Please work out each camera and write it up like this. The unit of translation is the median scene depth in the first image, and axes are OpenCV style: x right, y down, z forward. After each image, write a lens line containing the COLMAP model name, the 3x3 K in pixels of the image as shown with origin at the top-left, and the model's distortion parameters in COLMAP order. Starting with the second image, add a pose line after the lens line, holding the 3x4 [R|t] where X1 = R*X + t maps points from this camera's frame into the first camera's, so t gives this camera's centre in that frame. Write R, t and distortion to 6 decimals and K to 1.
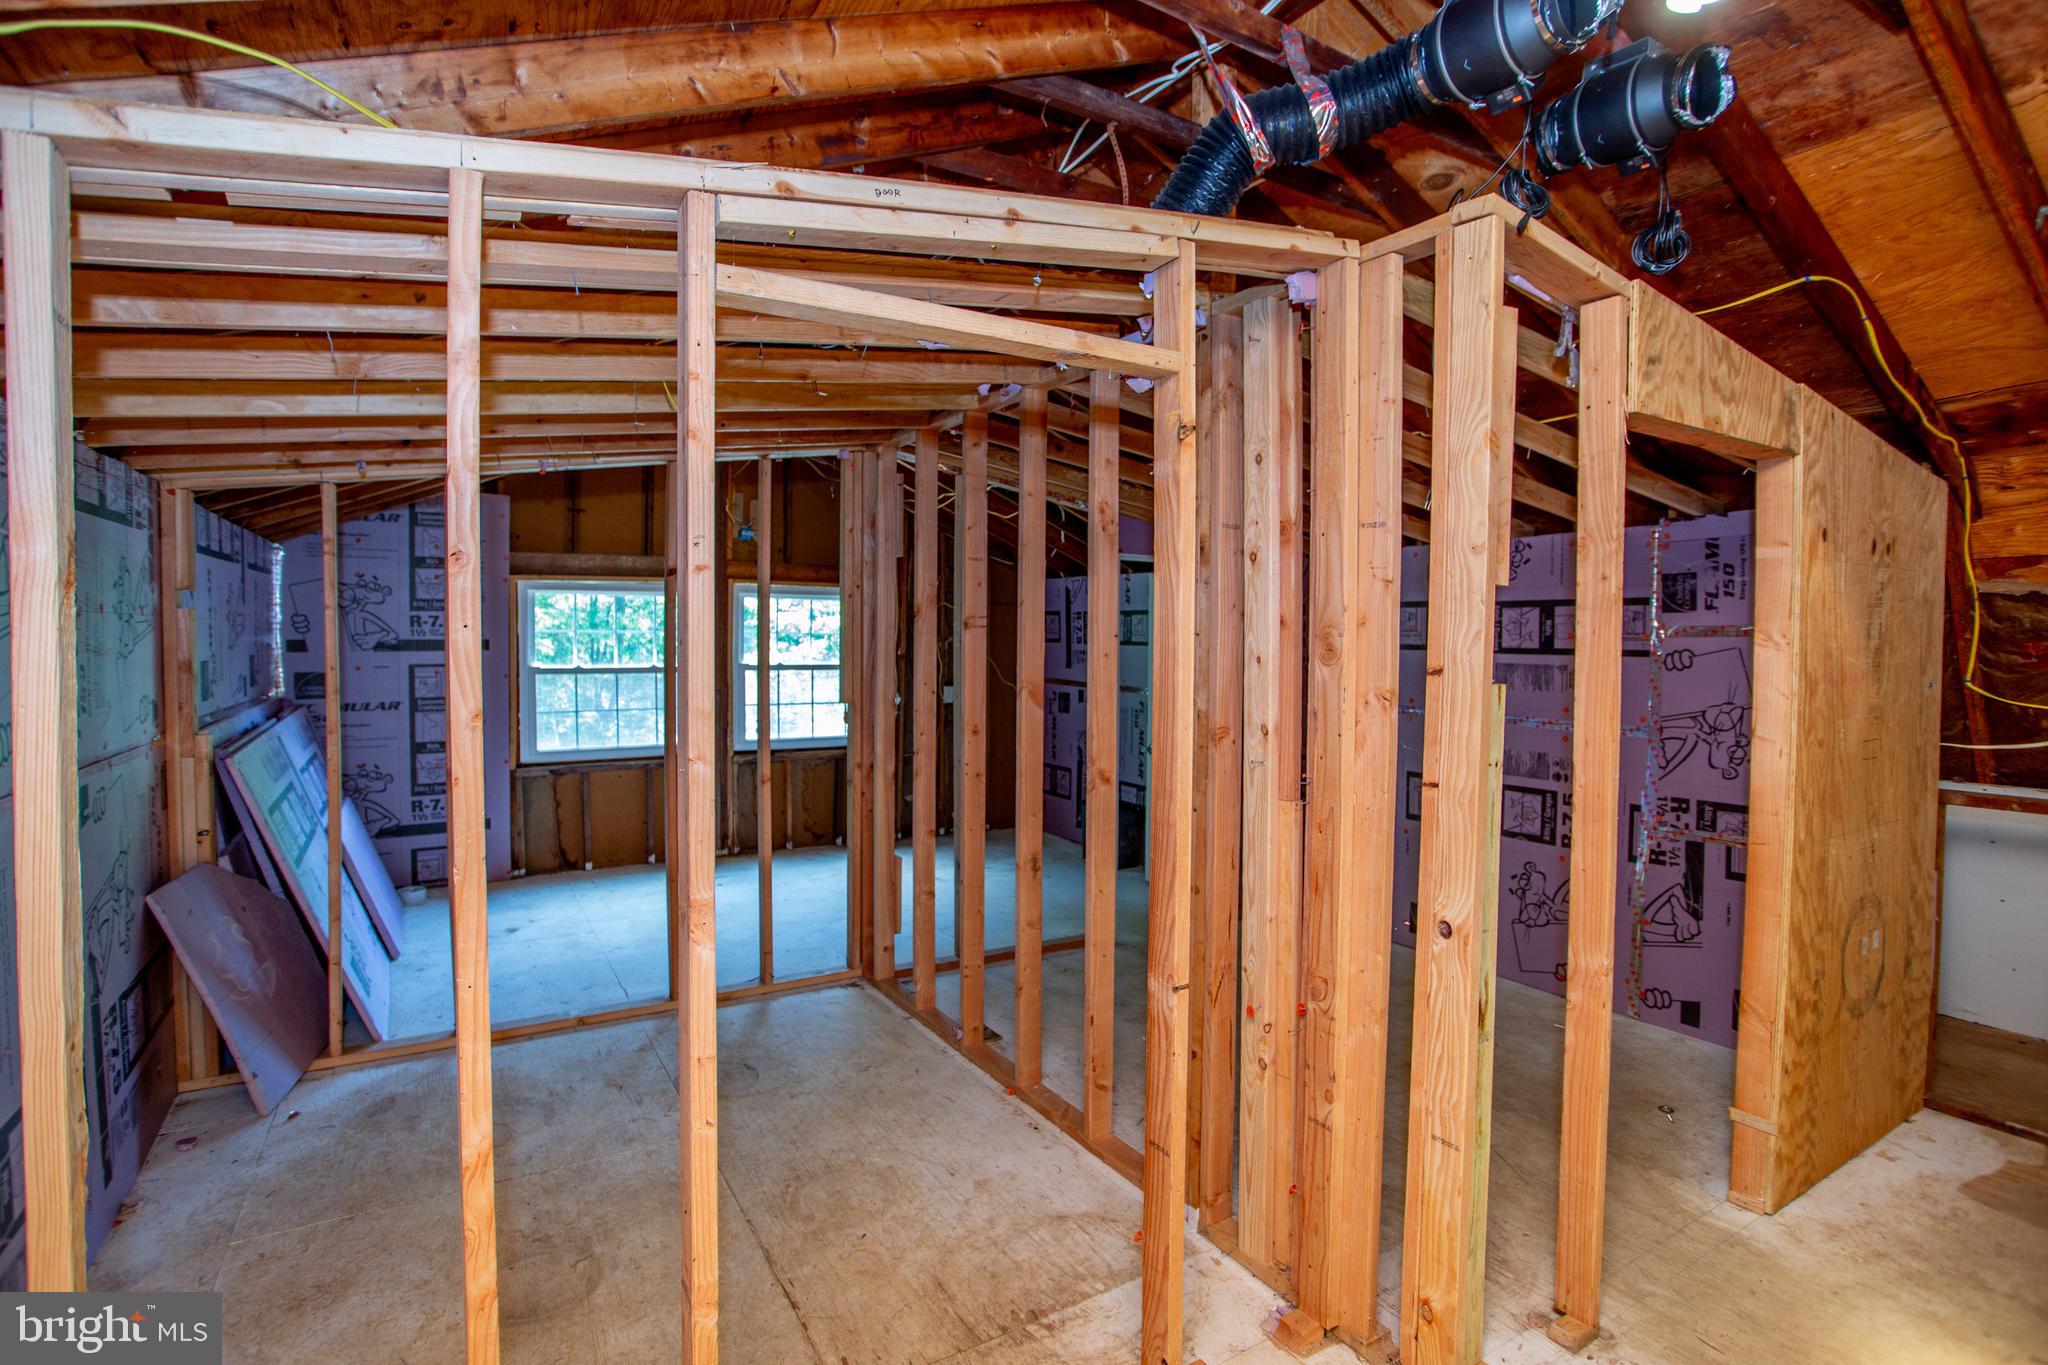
lens RADIAL K [[989.0, 0, 1016.7], [0, 989.0, 678.6], [0, 0, 1]] dist [-0.070444, 0.026638]
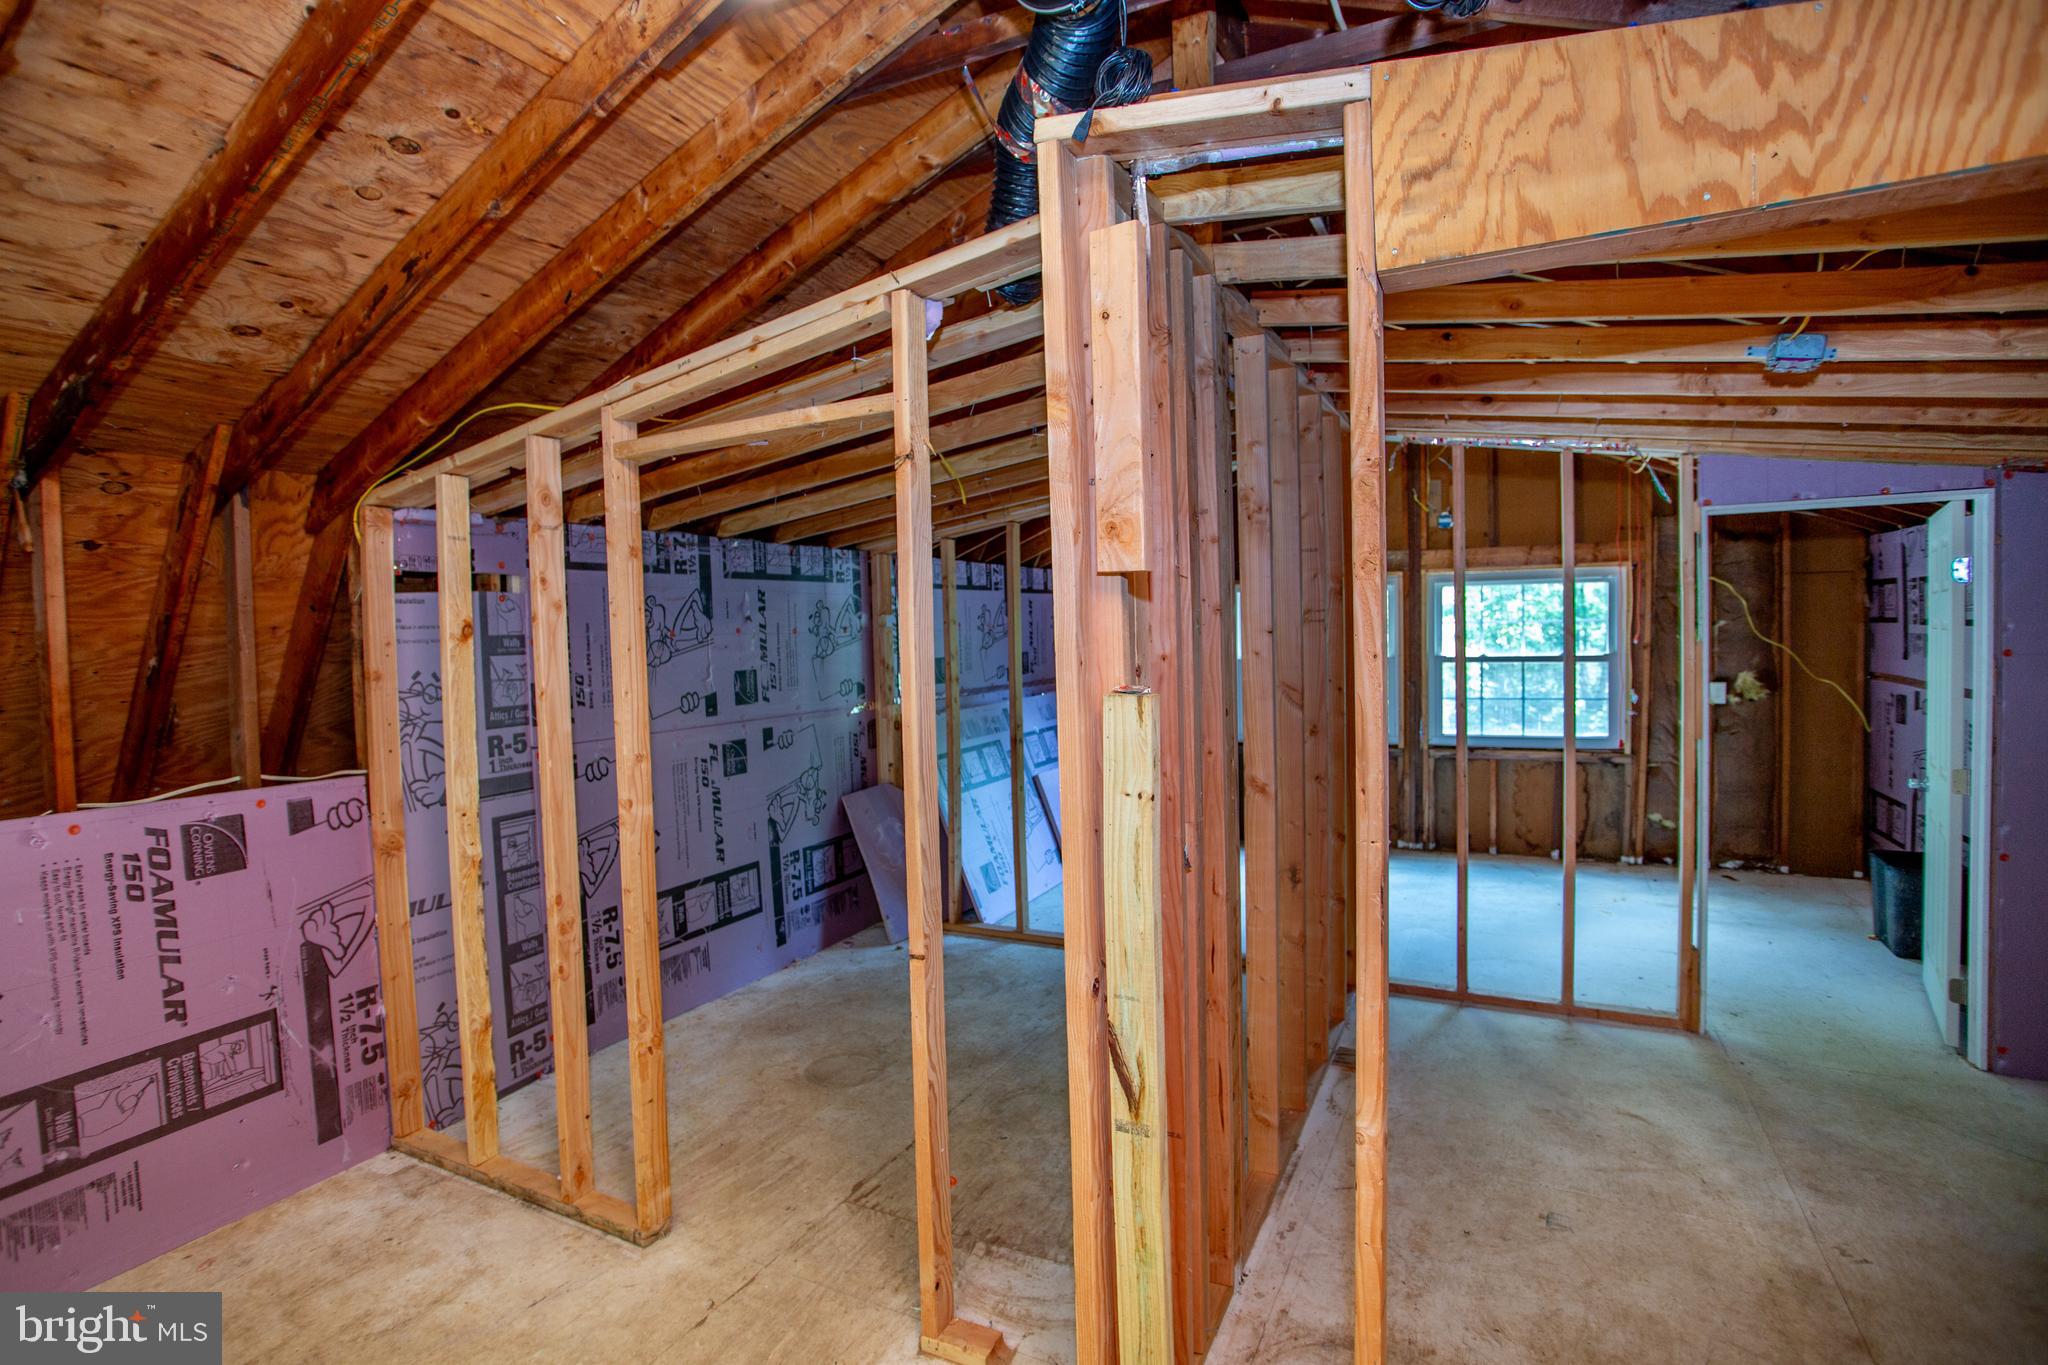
lens RADIAL K [[989.0, 0, 1022.6], [0, 989.0, 674.5], [0, 0, 1]] dist [-0.070444, 0.026638]
pose [[0.529665, 0.011775, -0.848125, 0.326453], [-0.004301, 0.999928, 0.011196, -0.005665], [0.848196, -0.002282, 0.529677, 0.140287]]
